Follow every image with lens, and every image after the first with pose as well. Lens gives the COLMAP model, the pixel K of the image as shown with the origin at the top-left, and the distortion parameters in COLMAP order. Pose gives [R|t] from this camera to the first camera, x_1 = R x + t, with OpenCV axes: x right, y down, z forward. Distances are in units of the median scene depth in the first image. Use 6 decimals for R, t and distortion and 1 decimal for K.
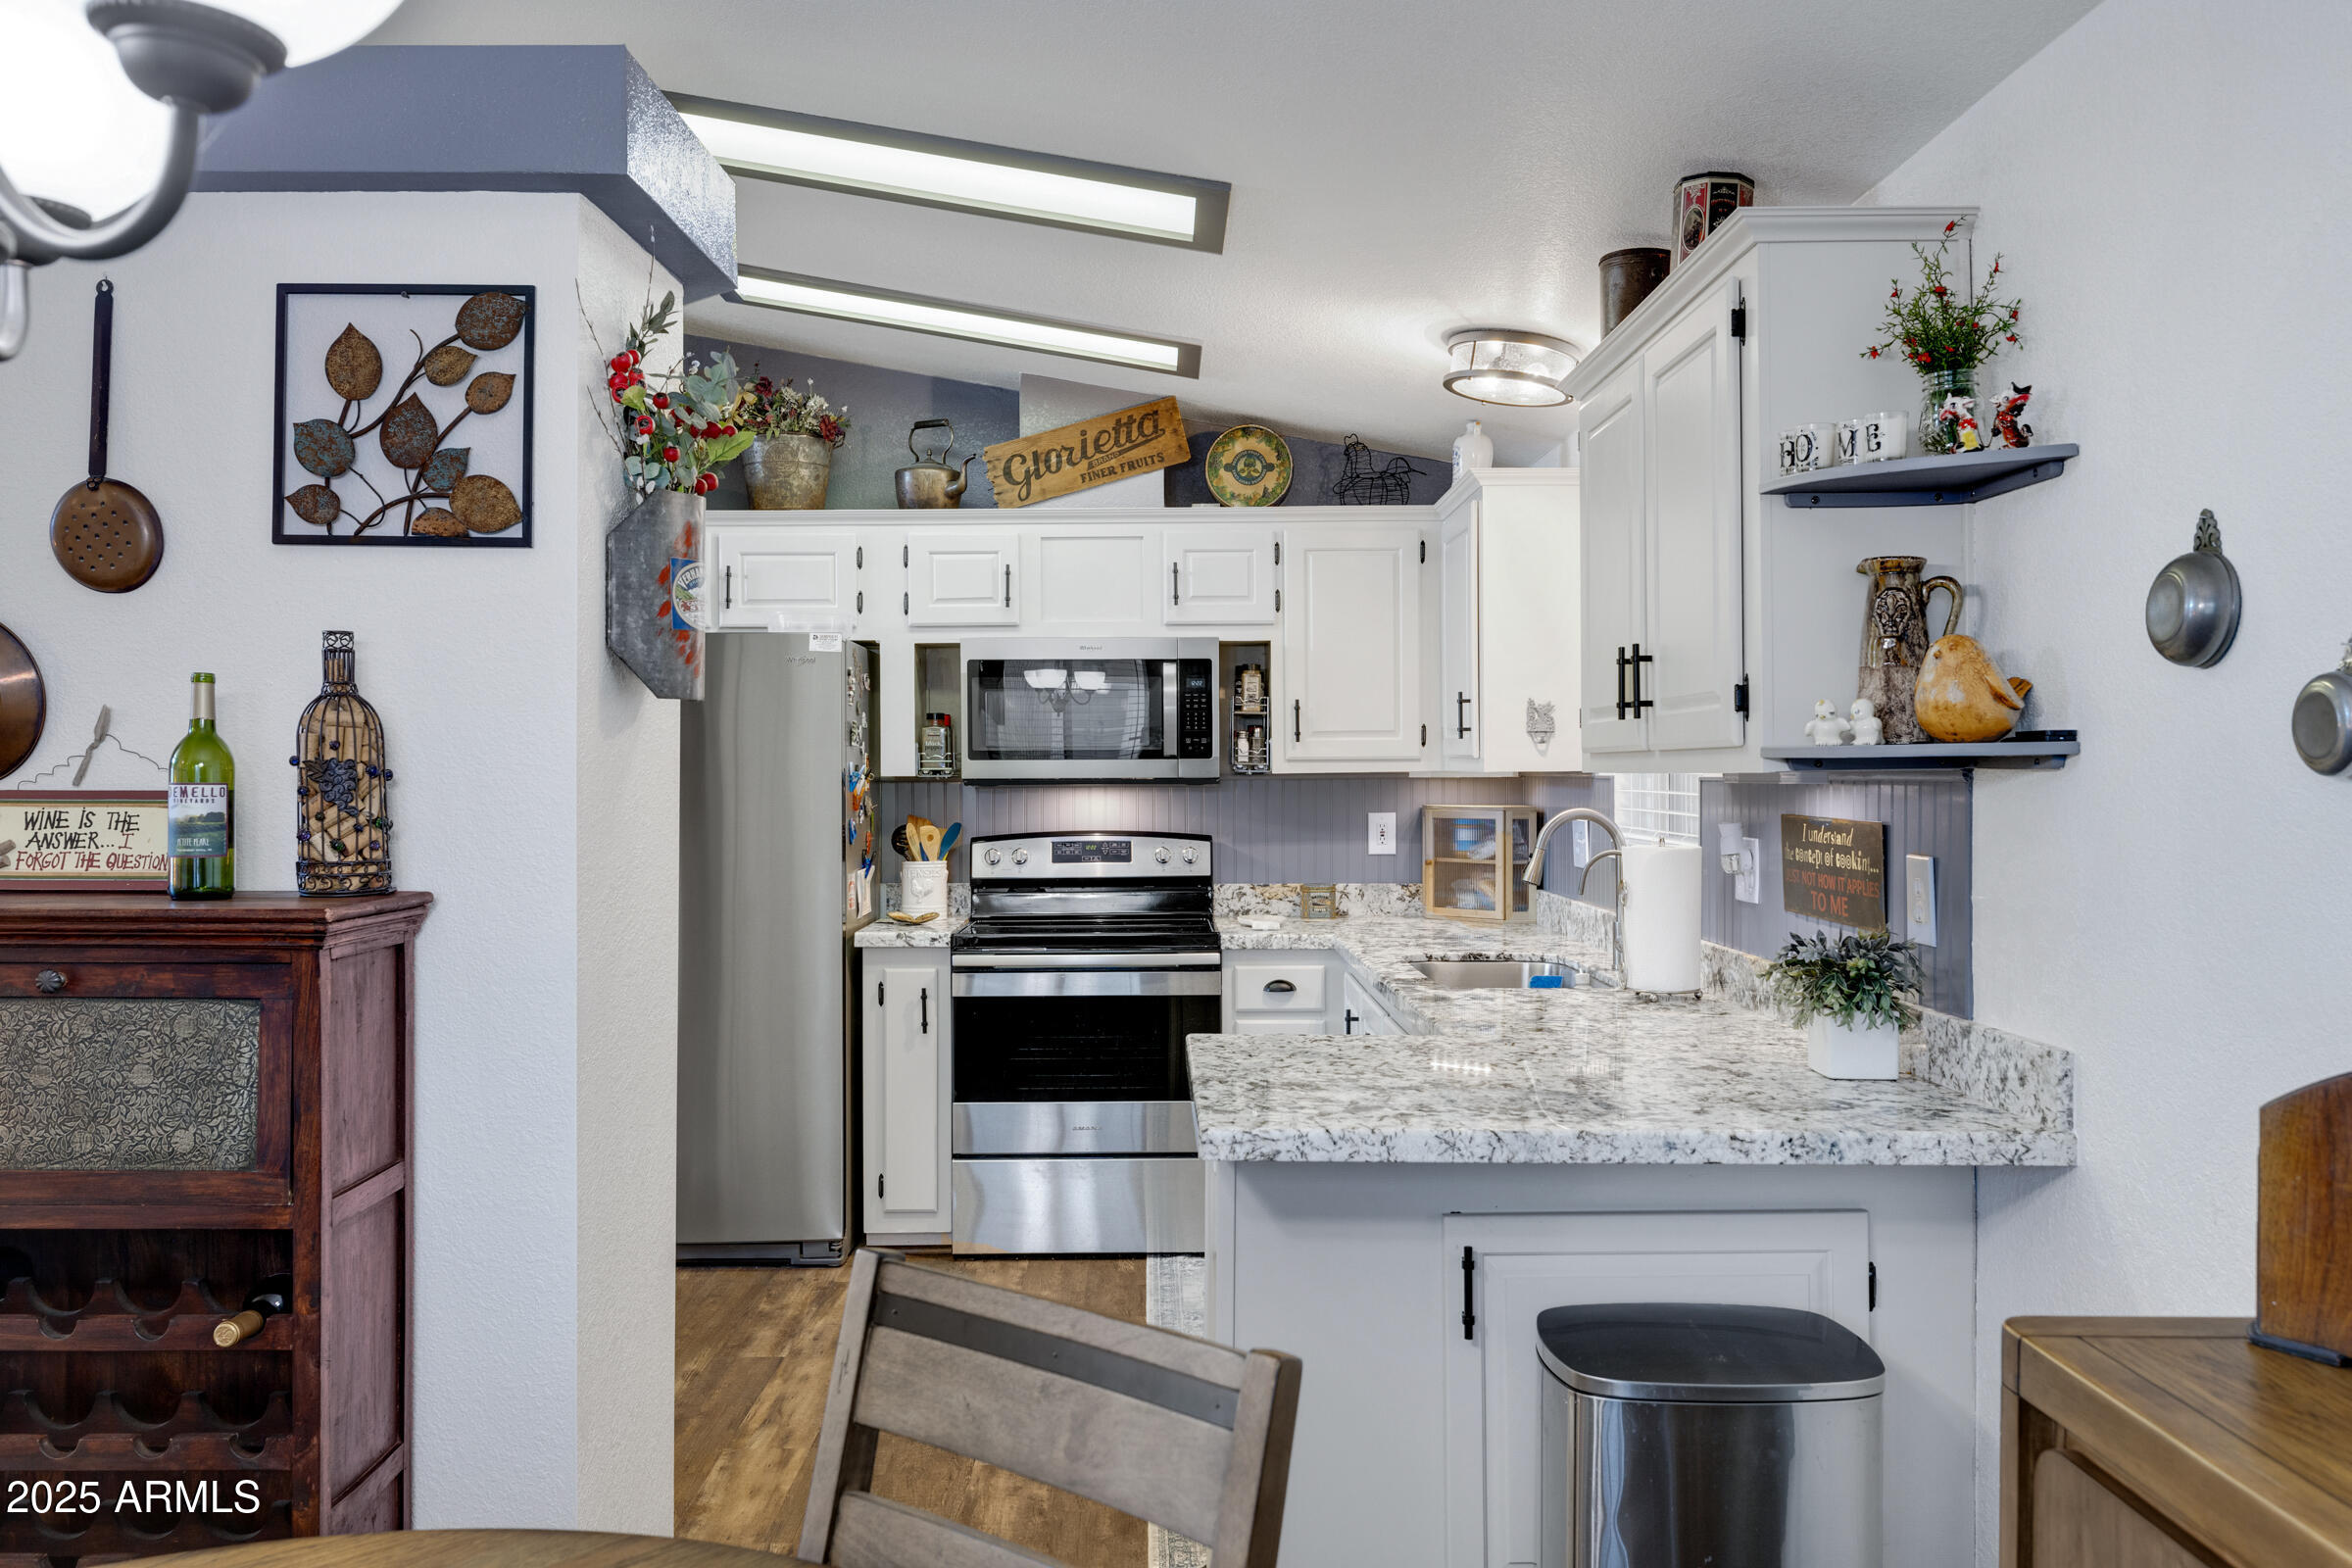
lens RADIAL K [[1780.1, 0, 1176.0], [0, 1780.1, 784.0], [0, 0, 1]] dist [0.003261, -0.001952]
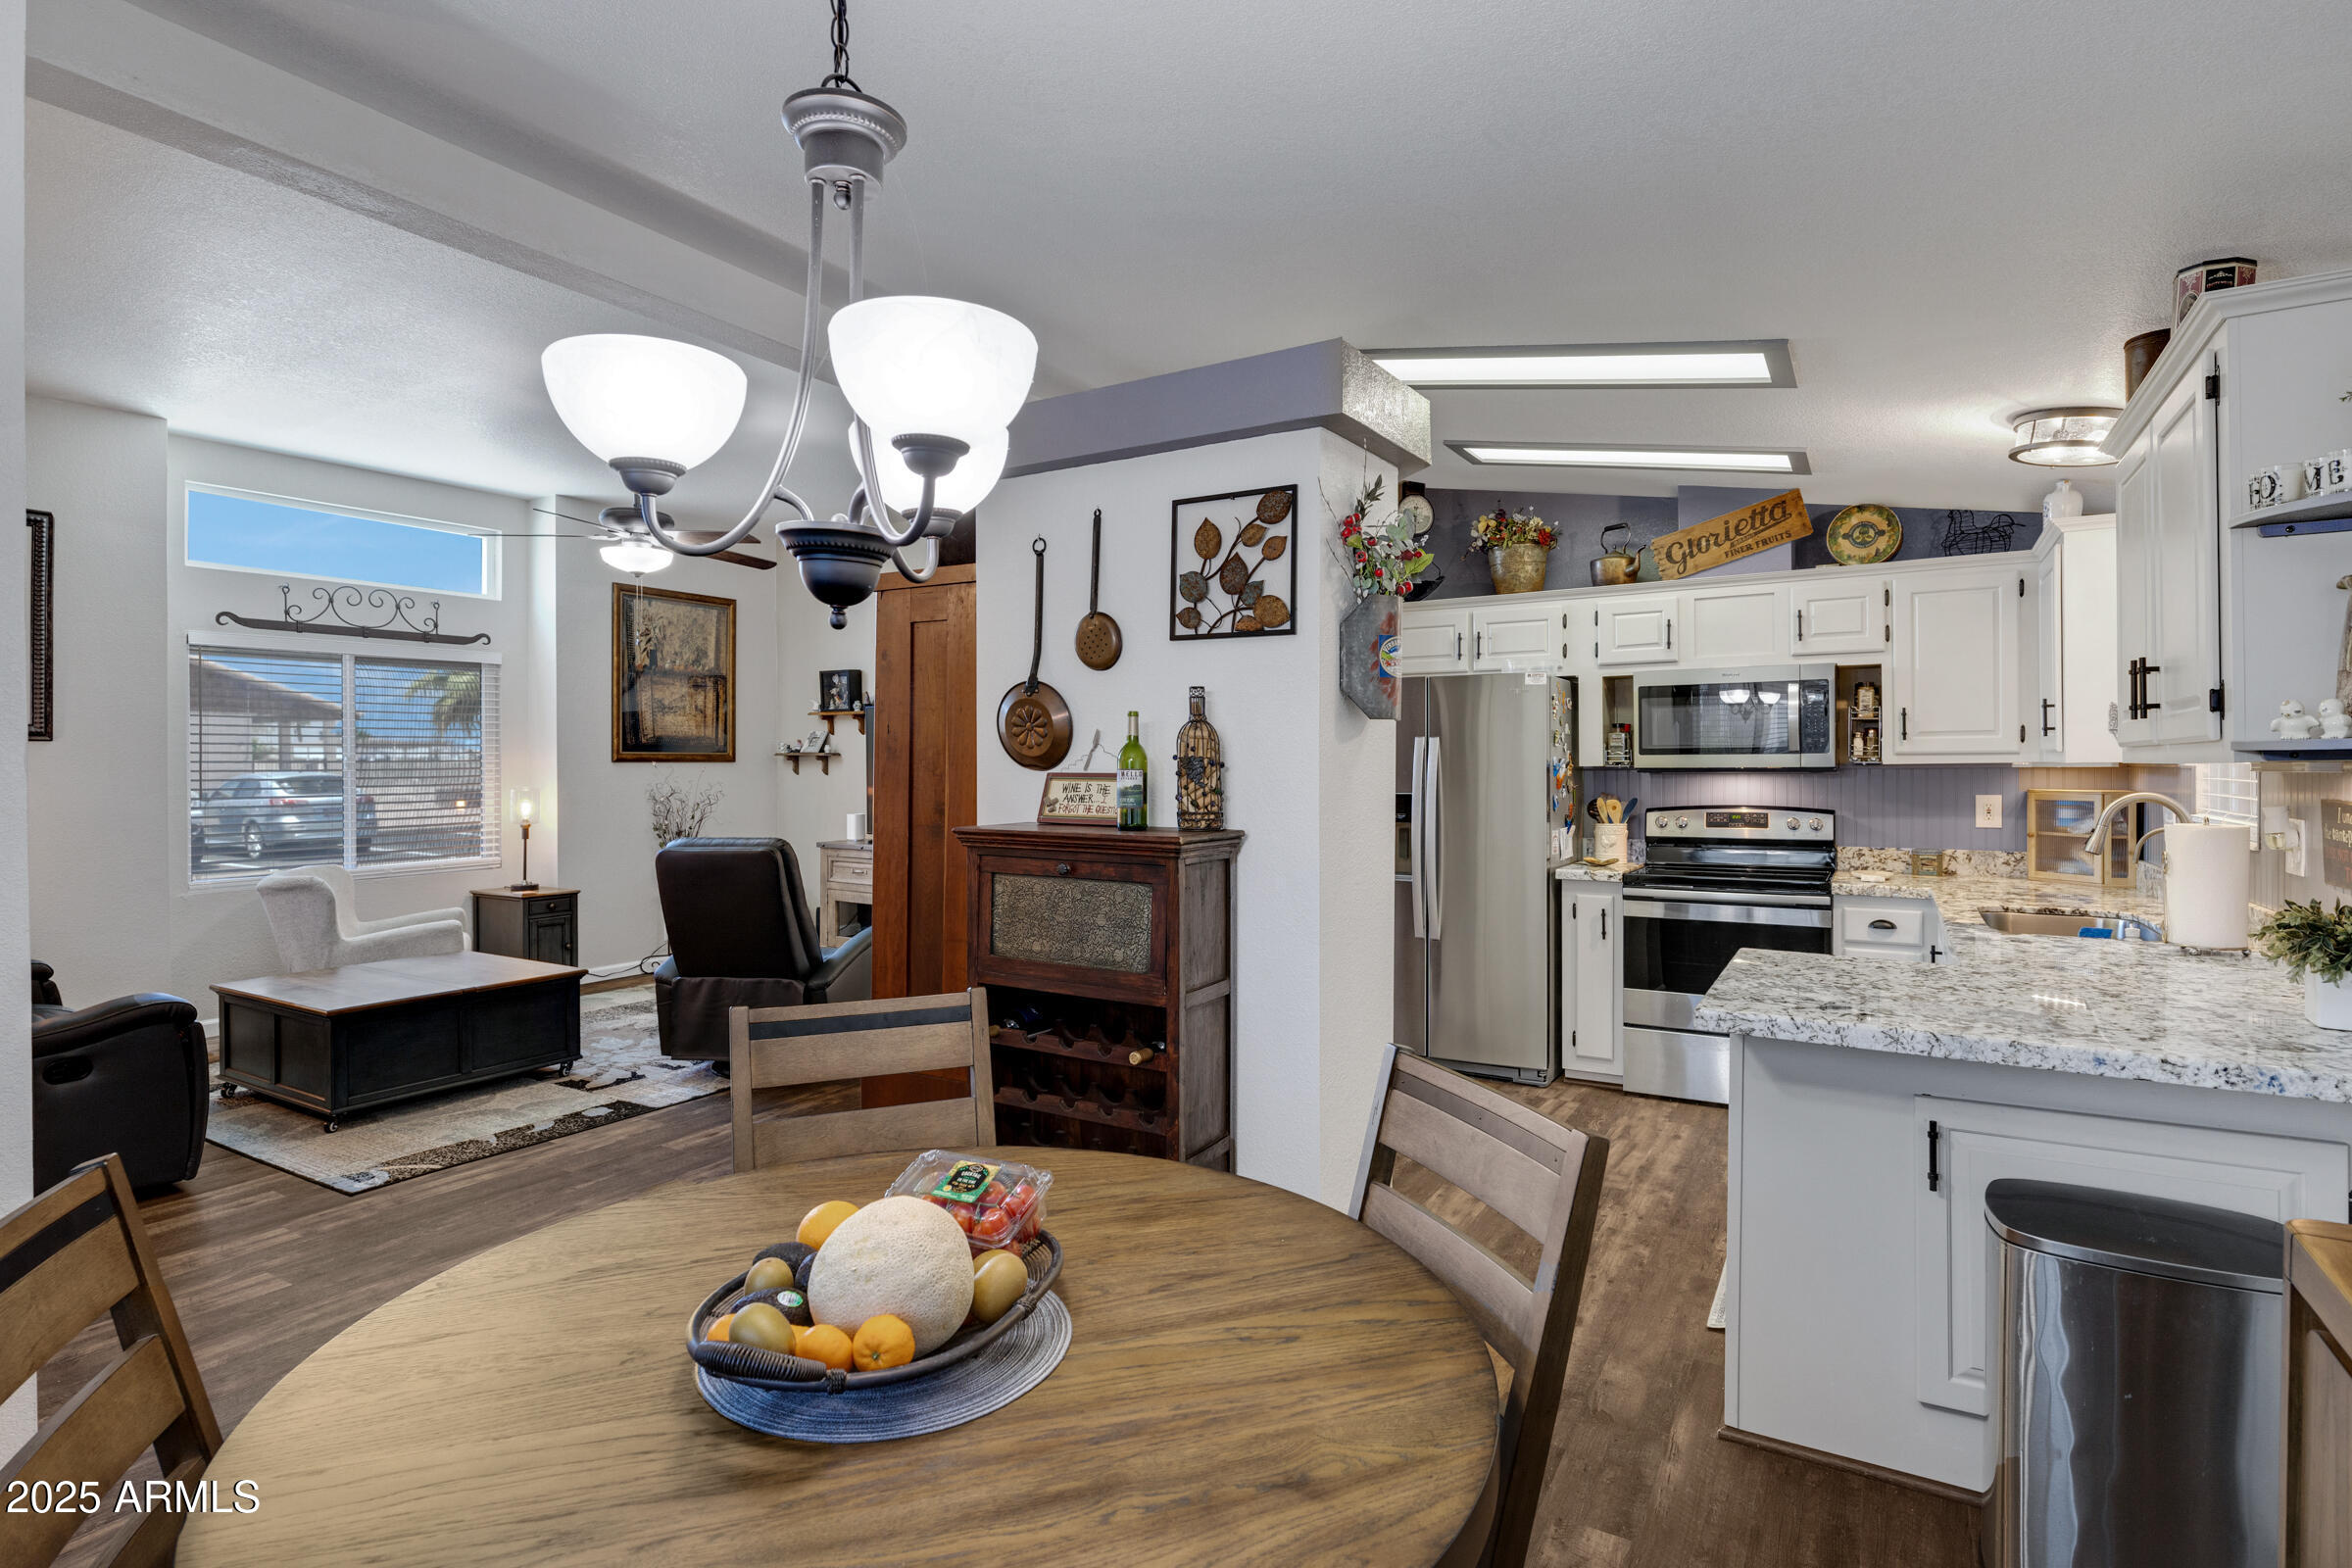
lens RADIAL K [[1170.7, 0, 1169.4], [0, 1170.7, 773.1], [0, 0, 1]] dist [-0.013052, 0.000238]
pose [[0.845747, 0.003310, -0.533573, 0.138120], [-0.002658, 0.999994, 0.001989, 0.000912], [0.533577, -0.000264, 0.845751, -0.032237]]
